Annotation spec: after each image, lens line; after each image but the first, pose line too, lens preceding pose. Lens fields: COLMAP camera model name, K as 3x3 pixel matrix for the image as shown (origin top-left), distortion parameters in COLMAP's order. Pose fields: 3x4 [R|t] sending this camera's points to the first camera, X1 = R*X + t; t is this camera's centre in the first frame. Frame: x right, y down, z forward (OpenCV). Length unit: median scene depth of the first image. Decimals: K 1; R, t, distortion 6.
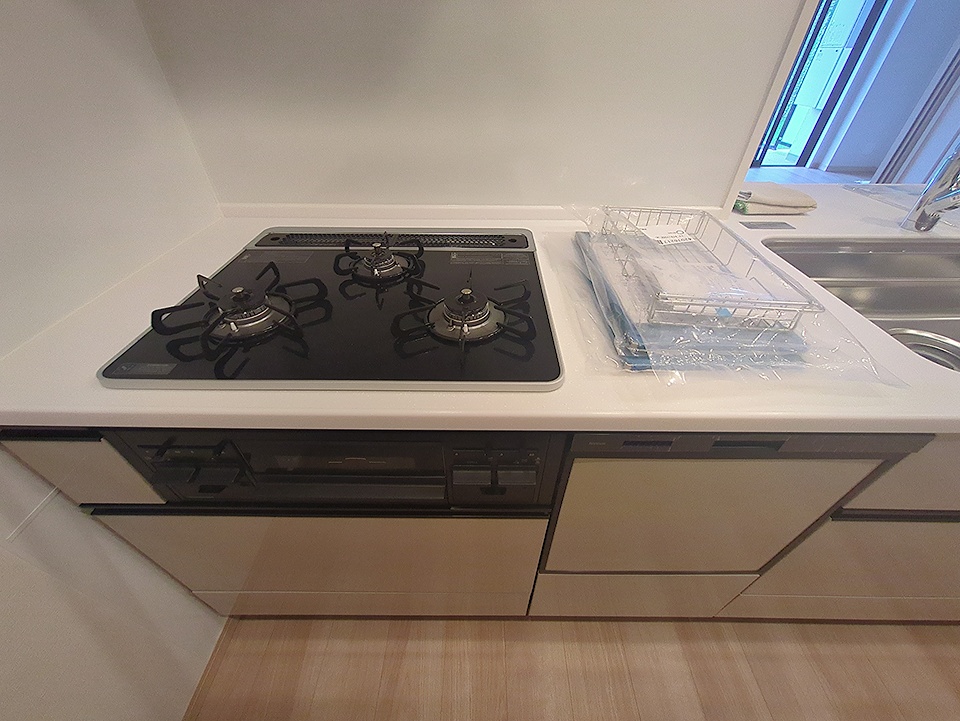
lens RADIAL K [[379.5, 0, 483.0], [0, 379.5, 366.5], [0, 0, 1]] dist [0.000538, 0.000633]
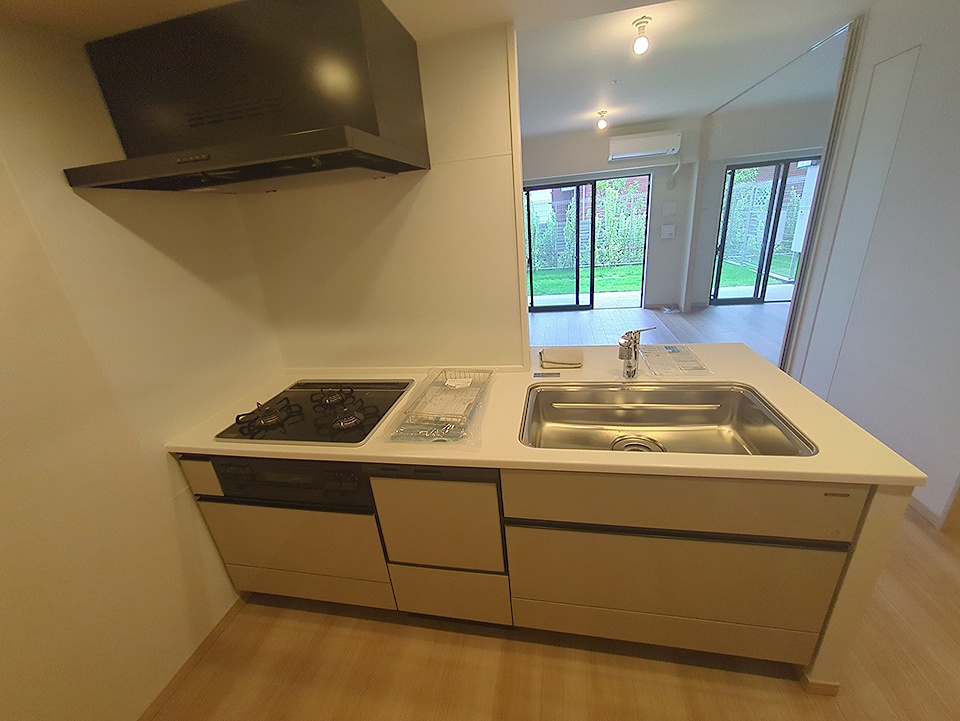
lens RADIAL K [[379.5, 0, 483.1], [0, 379.5, 360.1], [0, 0, 1]] dist [0.000538, 0.000633]
pose [[0.978494, -0.019492, -0.205352, 1.206012], [-0.047721, 0.947126, -0.317292, 0.218752], [0.200679, 0.320268, 0.925827, -1.102722]]
